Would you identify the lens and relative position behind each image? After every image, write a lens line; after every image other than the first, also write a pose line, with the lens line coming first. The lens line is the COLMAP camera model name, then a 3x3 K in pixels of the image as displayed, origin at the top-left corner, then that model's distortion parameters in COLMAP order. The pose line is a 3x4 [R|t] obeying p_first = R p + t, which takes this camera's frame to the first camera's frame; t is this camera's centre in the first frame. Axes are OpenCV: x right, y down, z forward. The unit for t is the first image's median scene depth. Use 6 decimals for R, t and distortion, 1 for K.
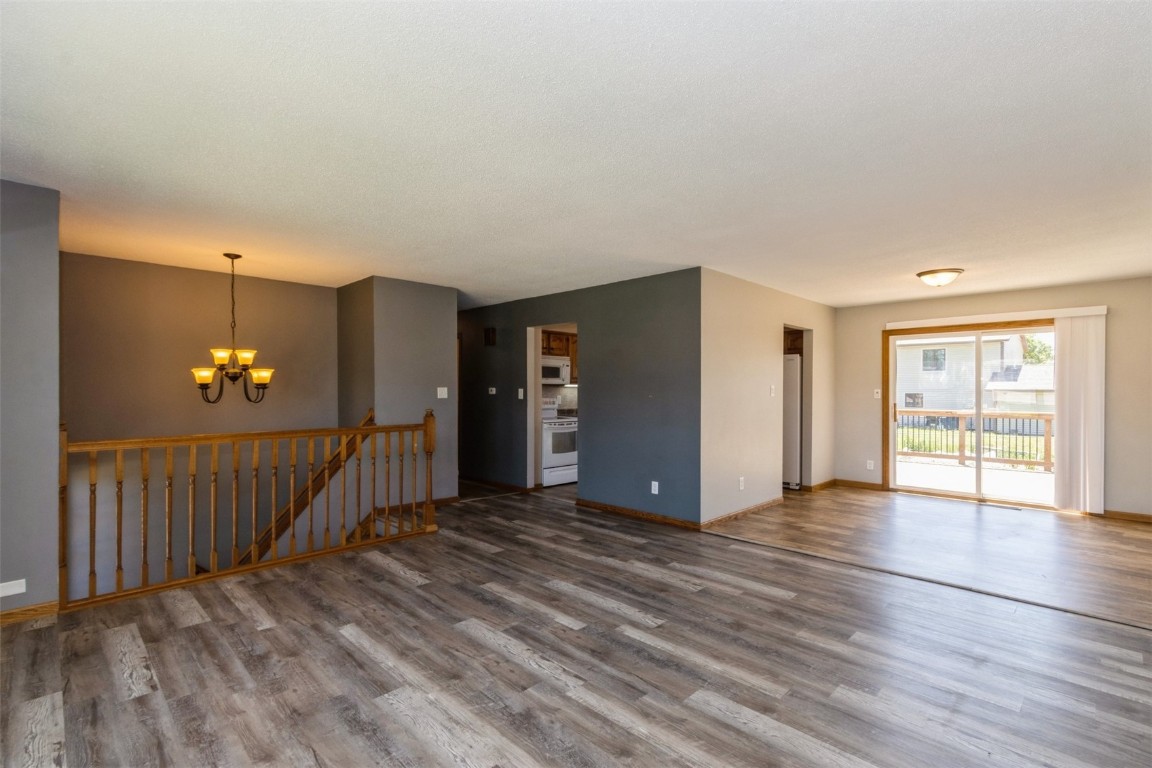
lens RADIAL K [[528.2, 0, 576.0], [0, 528.2, 384.0], [0, 0, 1]] dist [-0.000253, -0.000128]
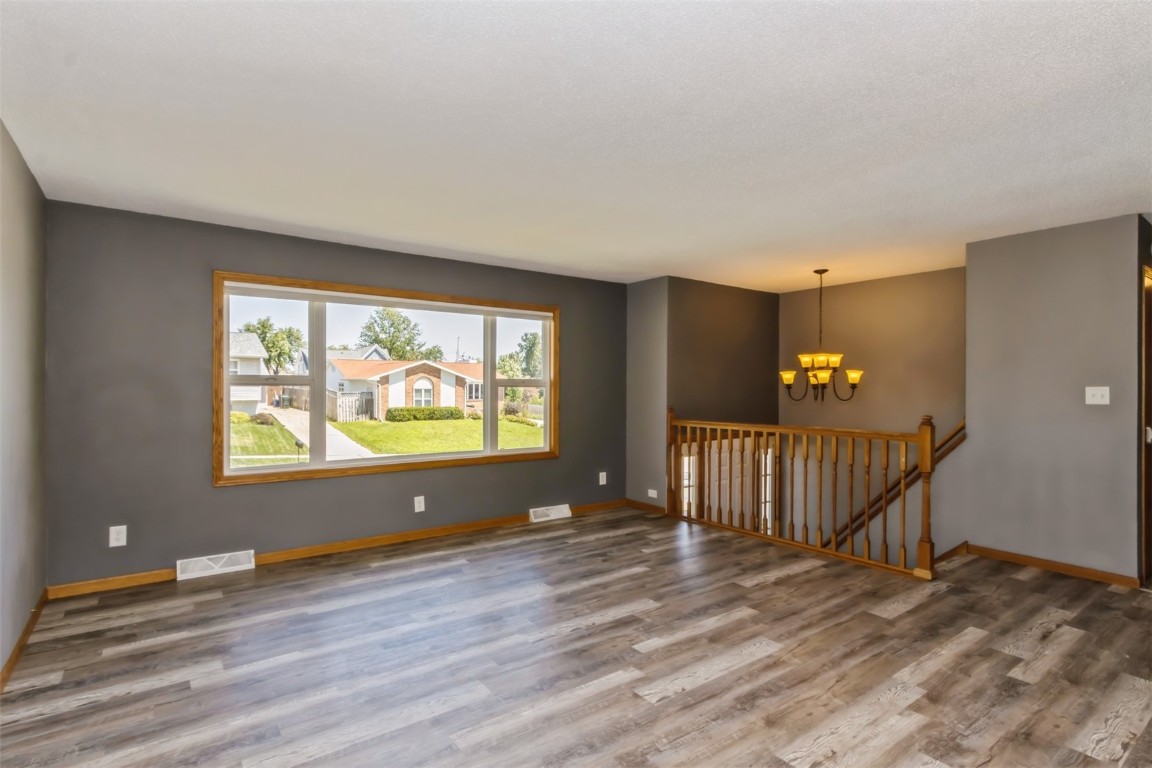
lens RADIAL K [[574.3, 0, 576.0], [0, 574.3, 384.0], [0, 0, 1]] dist [-0.003176, -0.001038]
pose [[-0.152358, -0.007761, -0.988295, 0.810032], [0.006523, 0.999939, -0.008858, 0.008576], [0.988304, -0.007796, -0.152299, 0.842286]]
